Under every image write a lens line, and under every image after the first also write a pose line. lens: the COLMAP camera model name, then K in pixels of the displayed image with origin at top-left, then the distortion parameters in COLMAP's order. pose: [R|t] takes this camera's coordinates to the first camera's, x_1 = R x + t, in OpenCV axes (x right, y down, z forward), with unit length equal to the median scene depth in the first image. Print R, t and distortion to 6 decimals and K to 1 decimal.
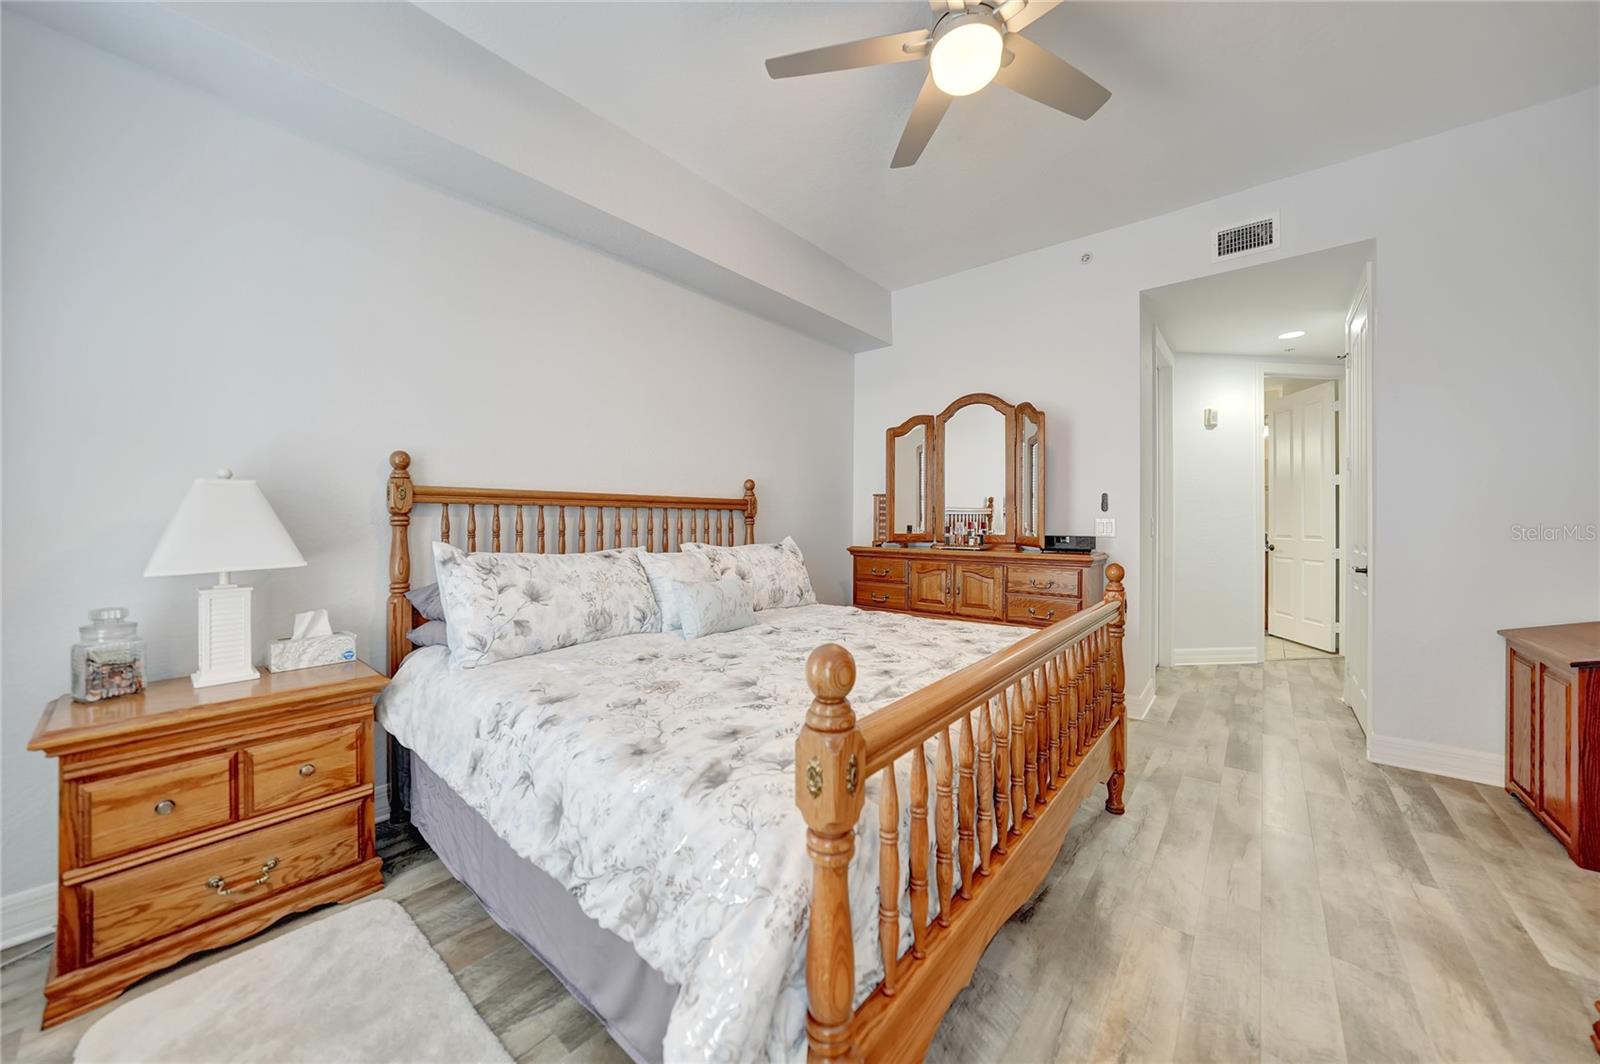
lens RADIAL K [[557.7, 0, 798.3], [0, 557.7, 523.9], [0, 0, 1]] dist [-0.021646, 0.005950]
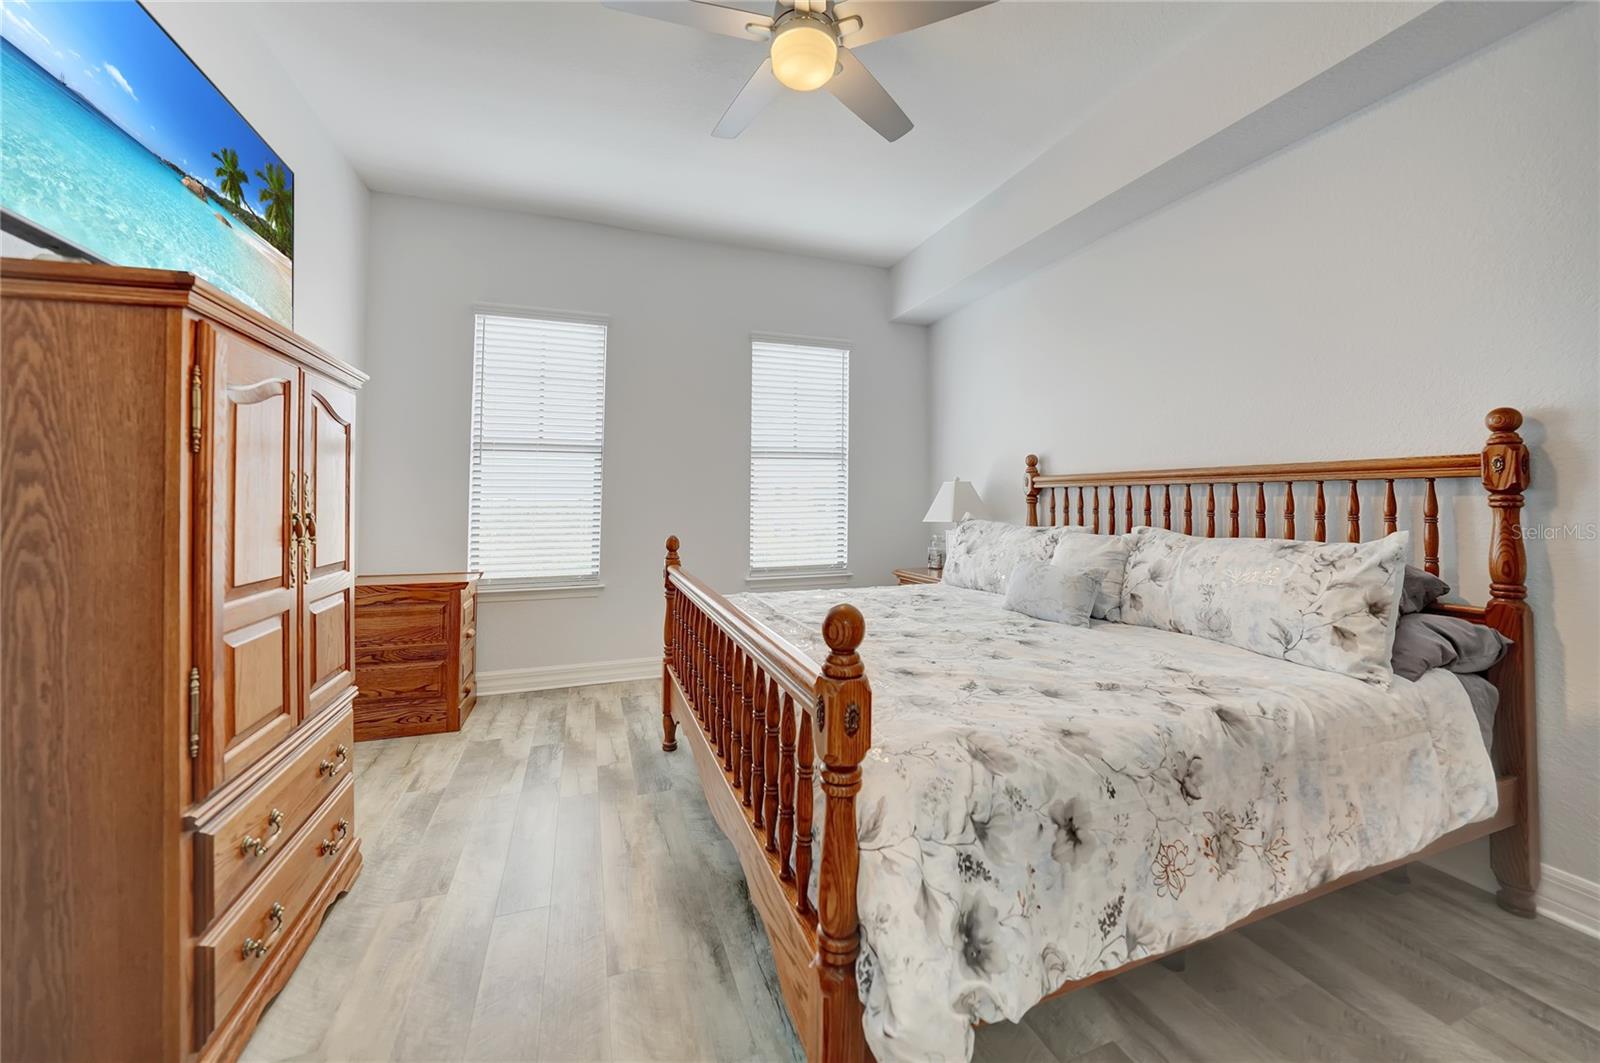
lens RADIAL K [[562.8, 0, 798.6], [0, 562.8, 483.7], [0, 0, 1]] dist [-0.010151, 0.000295]
pose [[-0.483201, -0.029869, -0.875000, 0.696520], [-0.009716, 0.999539, -0.028755, -0.000106], [0.875456, -0.005393, -0.483268, 0.861276]]
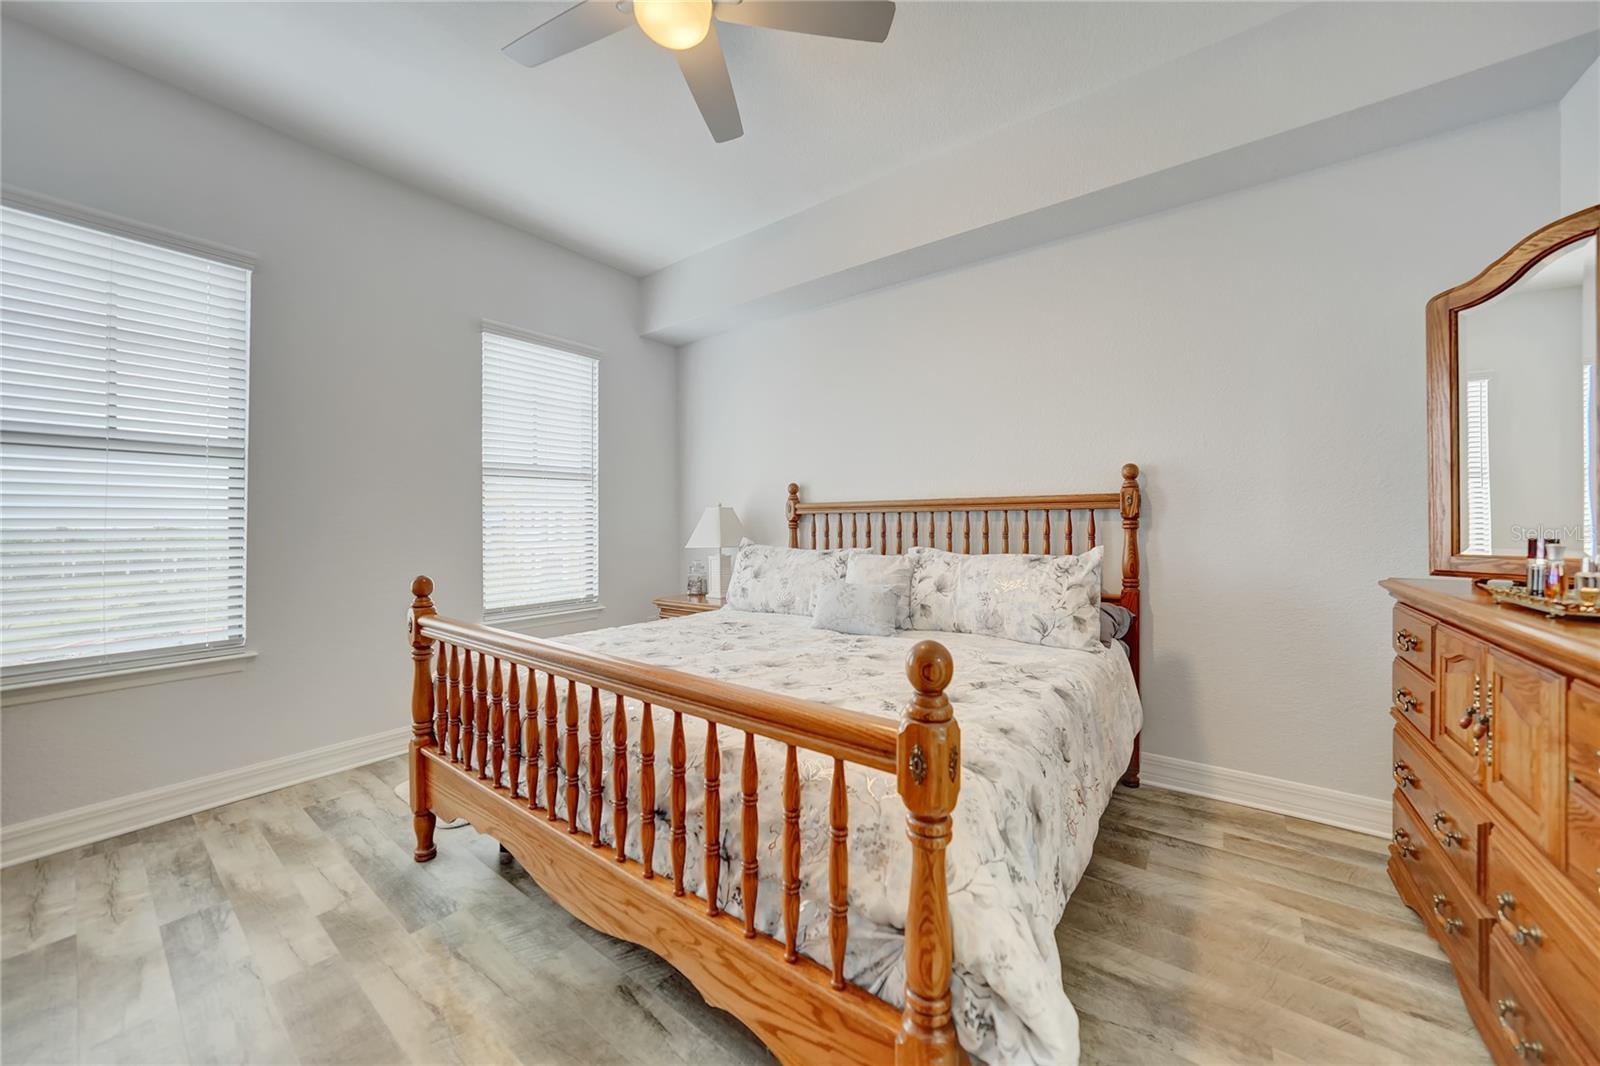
lens RADIAL K [[557.7, 0, 798.3], [0, 557.7, 524.9], [0, 0, 1]] dist [-0.021646, 0.005950]
pose [[0.059331, -0.004329, -0.998229, 0.688175], [-0.003234, 0.999985, -0.004529, 0.000271], [0.998233, 0.003497, 0.059316, 0.657987]]
